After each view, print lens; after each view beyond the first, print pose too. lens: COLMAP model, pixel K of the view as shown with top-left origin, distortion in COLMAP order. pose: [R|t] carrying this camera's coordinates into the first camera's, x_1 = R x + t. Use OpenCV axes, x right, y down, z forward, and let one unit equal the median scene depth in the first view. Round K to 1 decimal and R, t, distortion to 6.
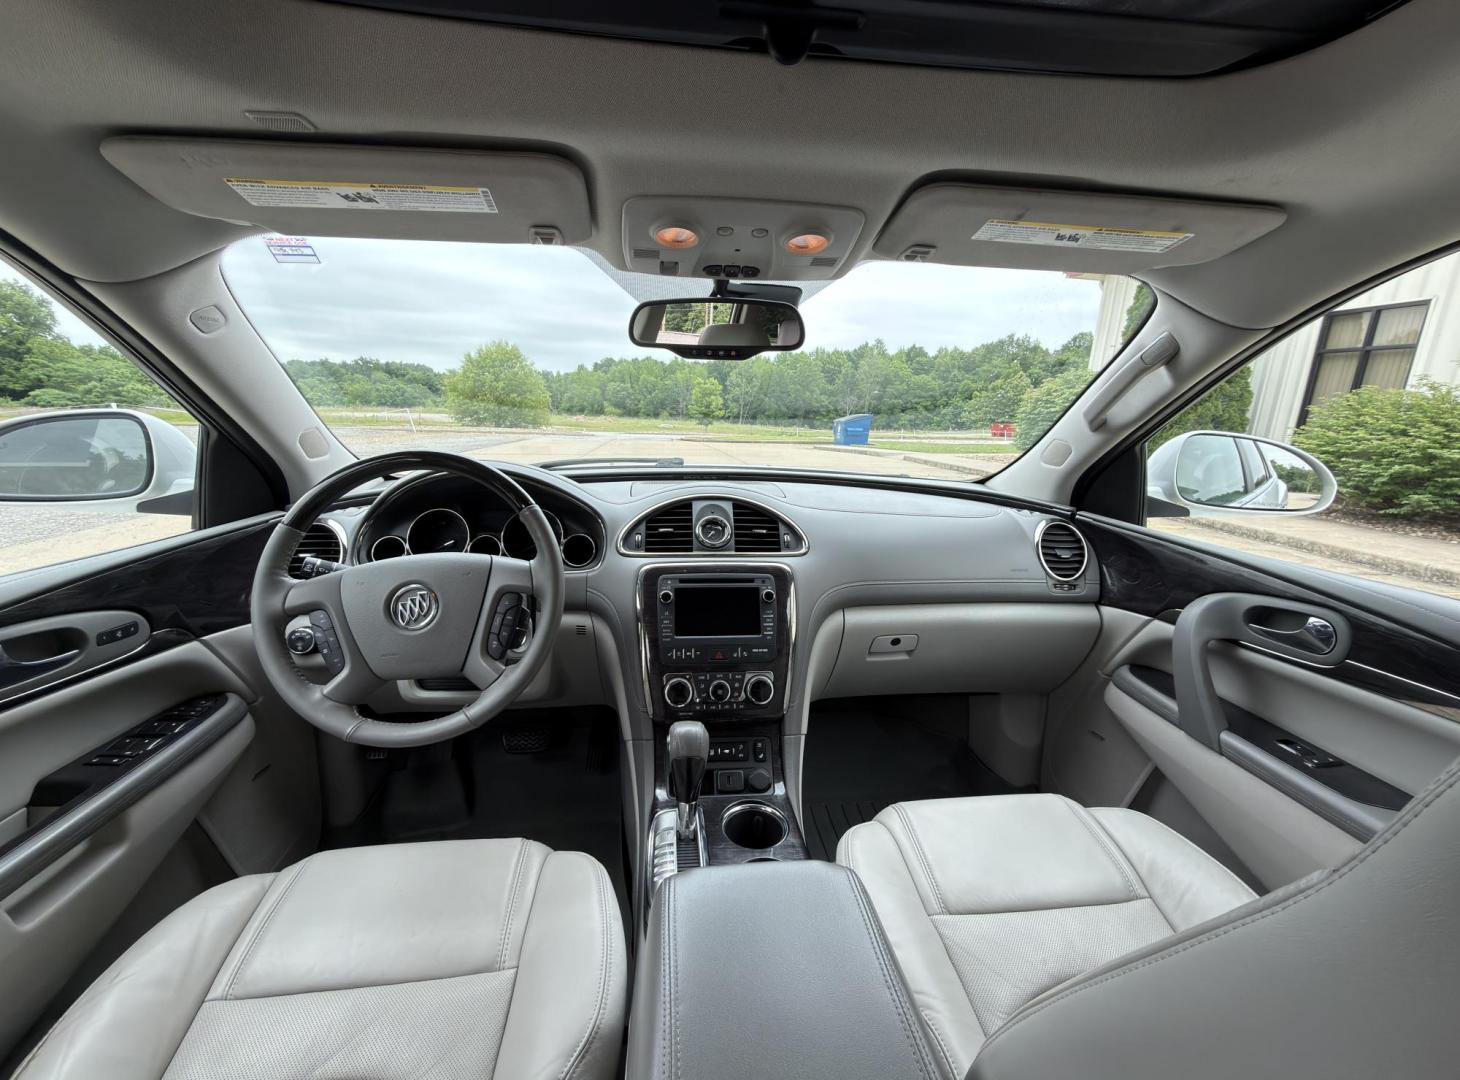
lens RADIAL K [[579.5, 0, 718.5], [0, 579.5, 538.9], [0, 0, 1]] dist [0.002741, -0.000376]
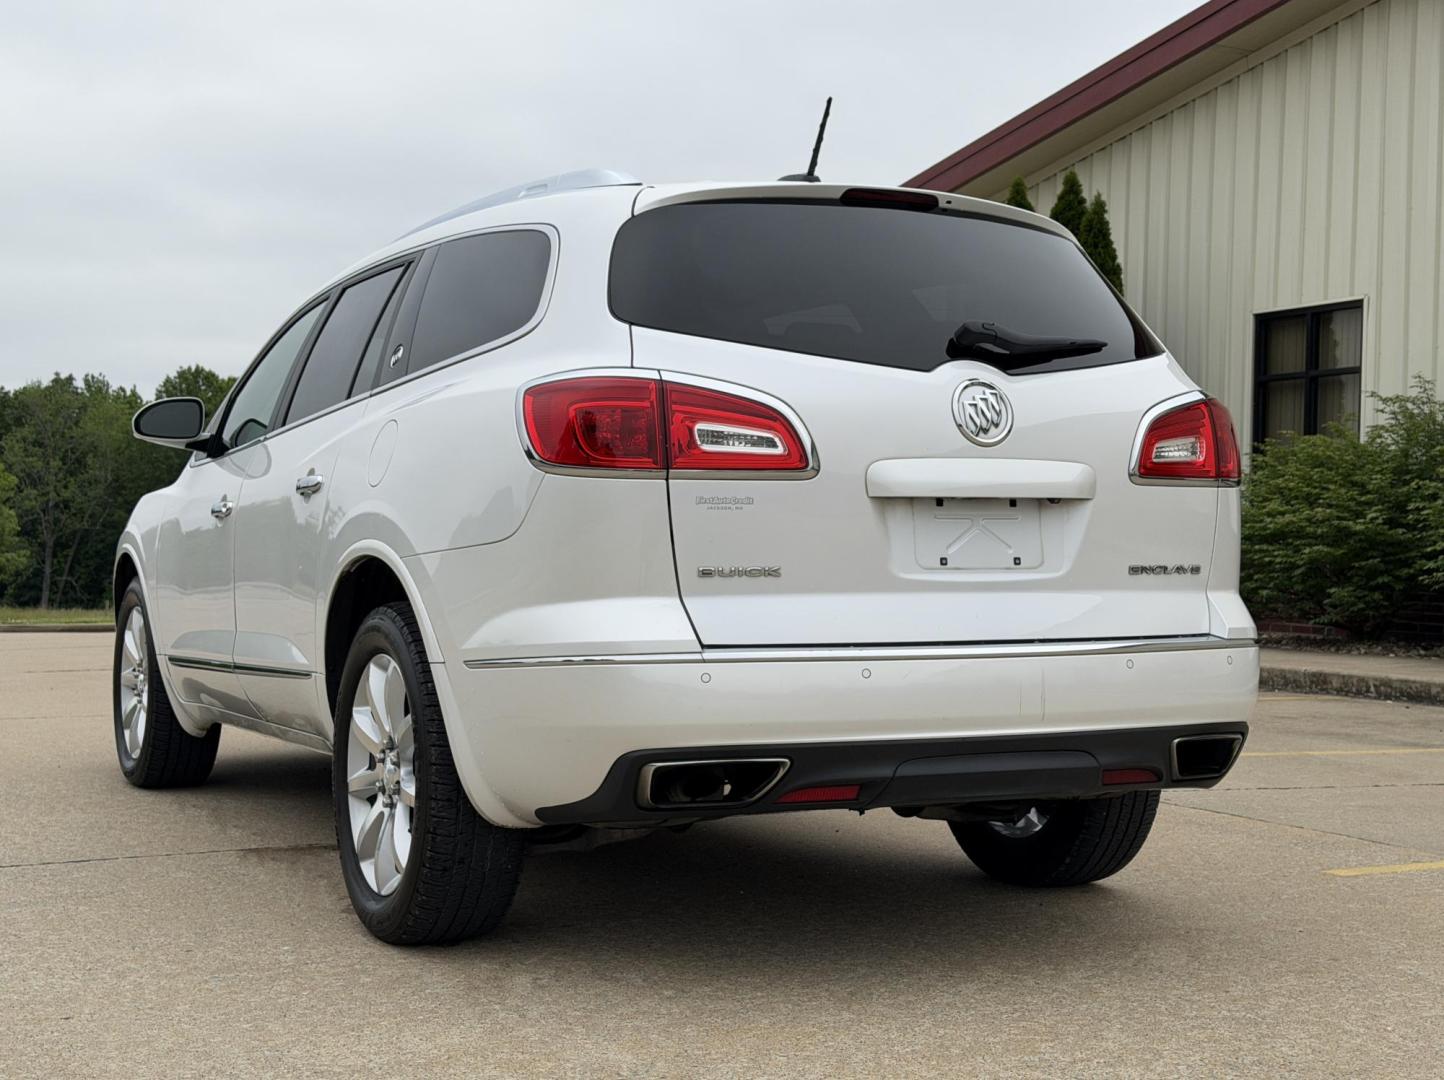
lens RADIAL K [[2043.0, 0, 713.1], [0, 2043.0, 541.1], [0, 0, 1]] dist [0.123772, 0.000000]
pose [[0.933910, -0.022931, 0.356772, -0.060330], [0.103956, 0.972238, -0.209634, 0.063594], [-0.342060, 0.232868, 0.910367, -0.196419]]
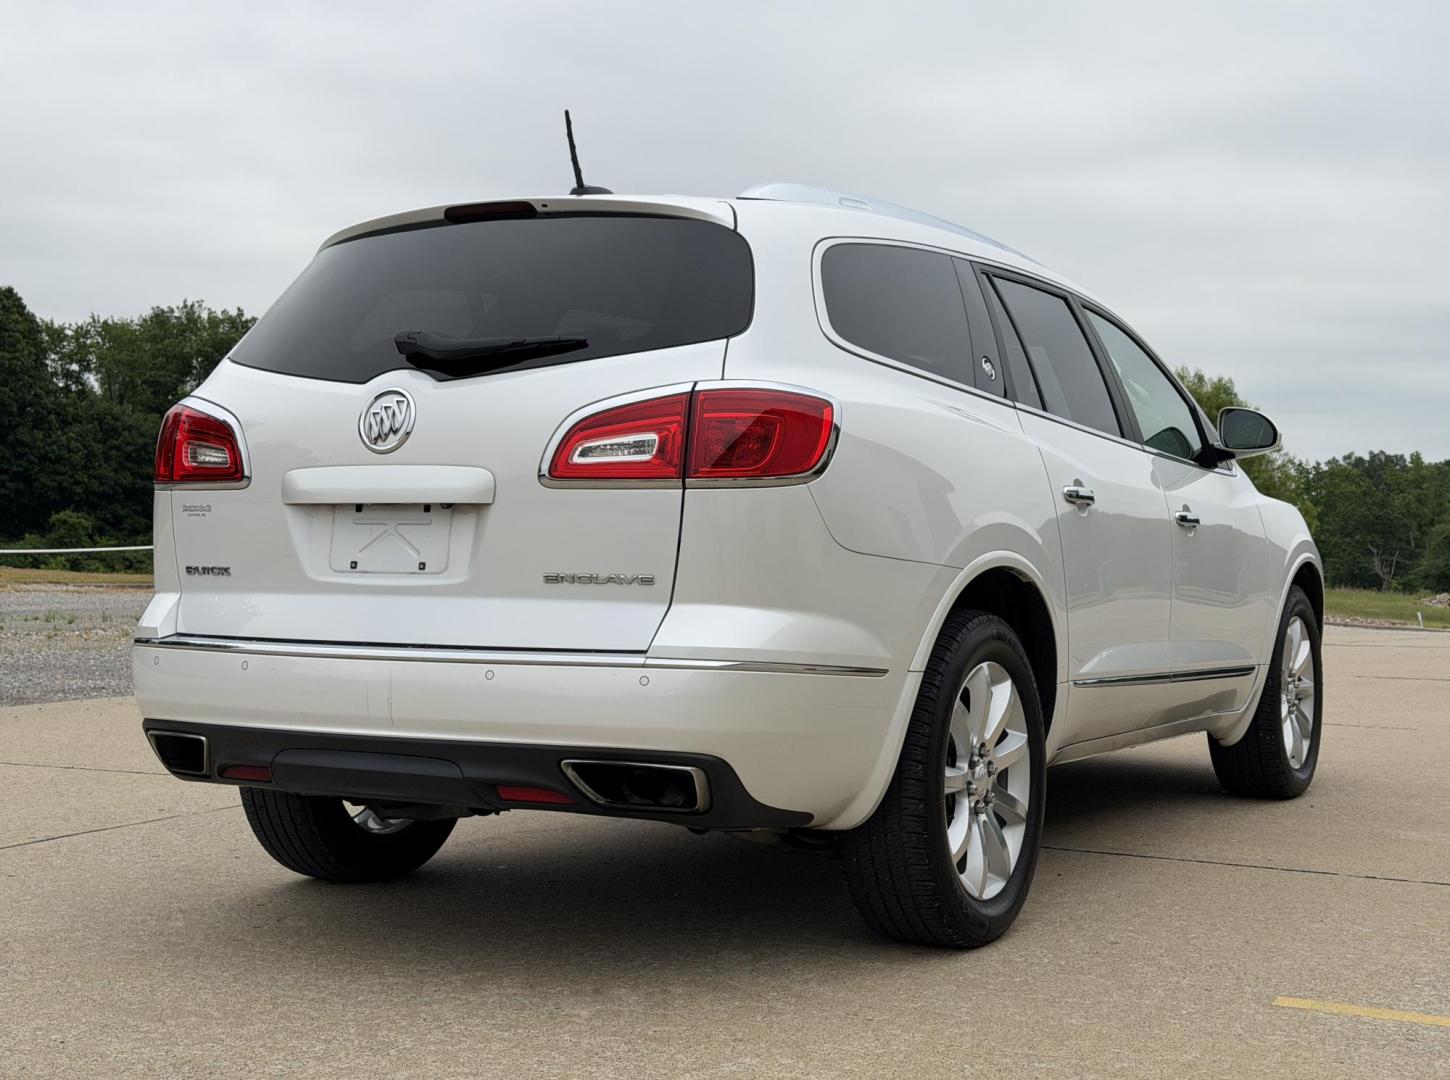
lens RADIAL K [[2051.5, 0, 727.3], [0, 2051.5, 555.6], [0, 0, 1]] dist [0.123772, 0.000000]
pose [[0.834621, -0.012057, -0.550693, 0.111807], [-0.119817, 0.971848, -0.202870, 0.063191], [0.537636, 0.235301, 0.809680, -0.178363]]
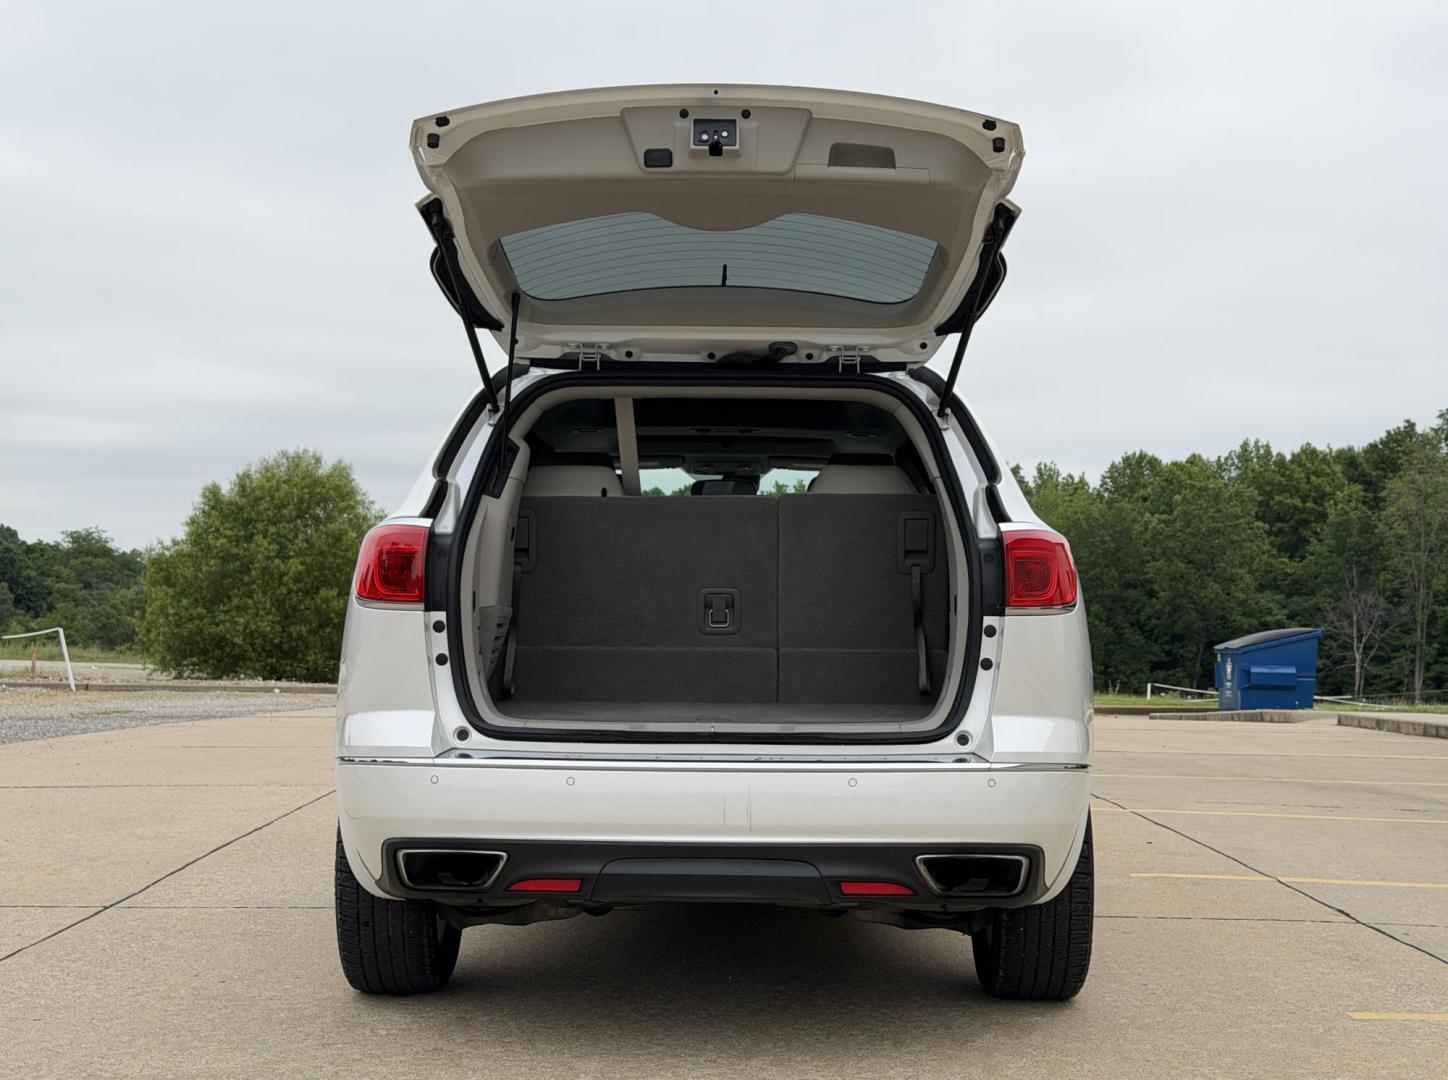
lens RADIAL K [[2048.6, 0, 722.1], [0, 2048.6, 529.3], [0, 0, 1]] dist [0.123772, 0.000000]
pose [[0.994792, -0.019164, -0.100104, 0.026171], [-0.009240, 0.961160, -0.275837, 0.069383], [0.101502, 0.275325, 0.955978, -0.228153]]
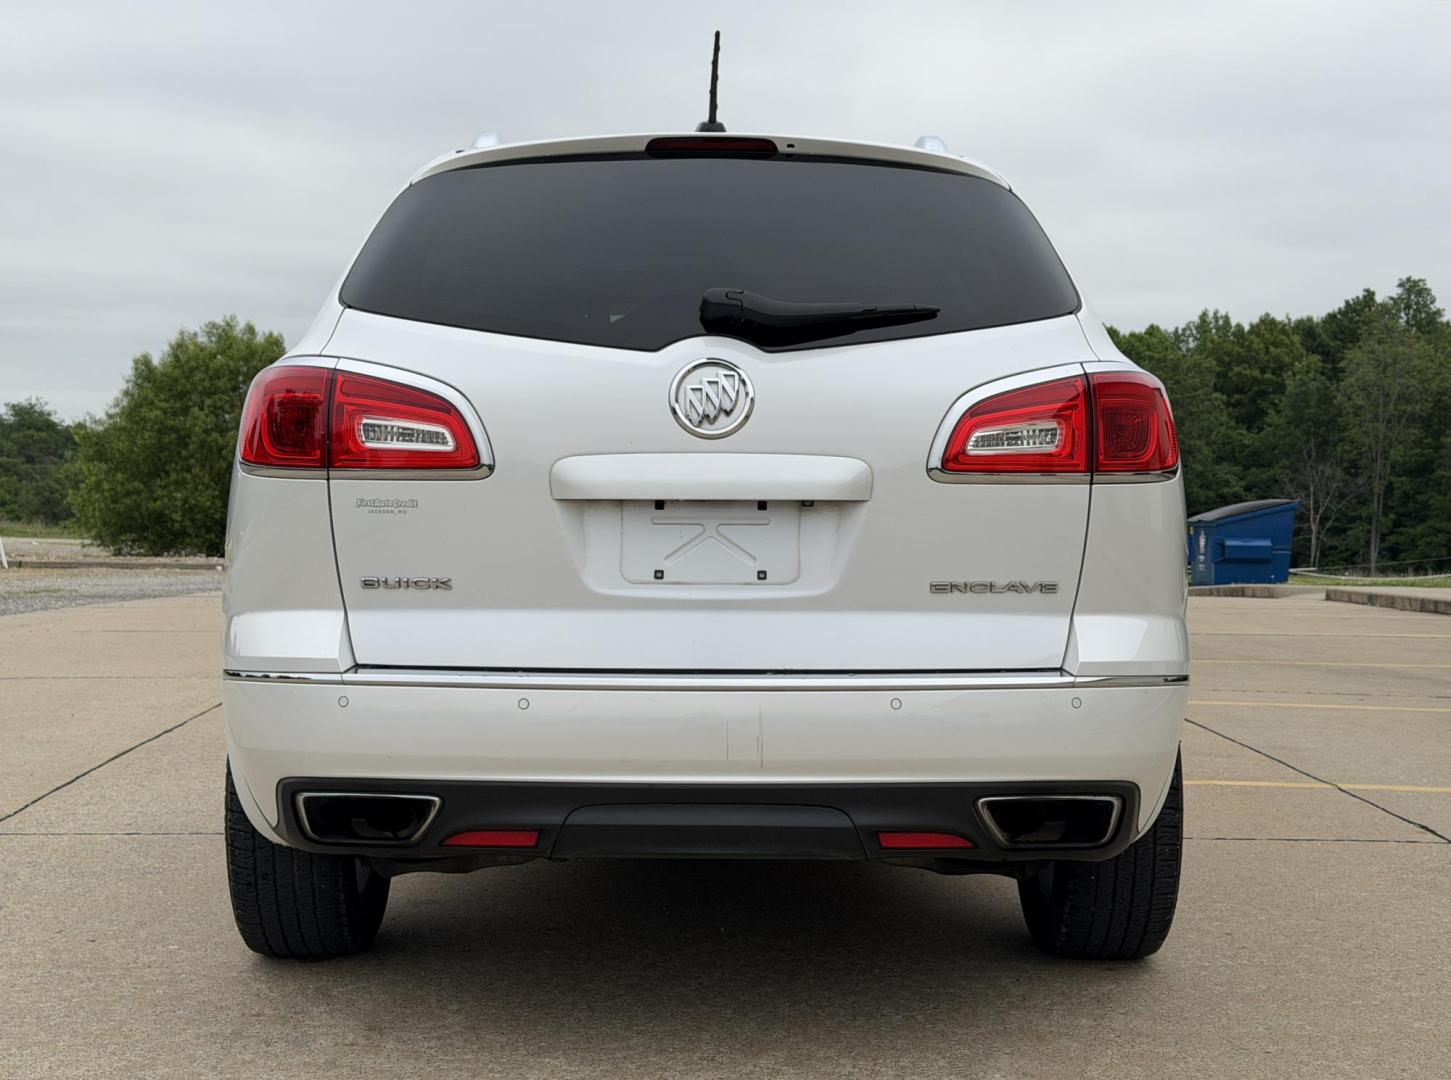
lens RADIAL K [[2052.9, 0, 718.5], [0, 2052.9, 532.1], [0, 0, 1]] dist [0.123772, 0.000000]
pose [[0.996651, -0.016121, -0.080167, 0.019406], [-0.001532, 0.976522, -0.215411, 0.060482], [0.081758, 0.214812, 0.973227, -0.190456]]
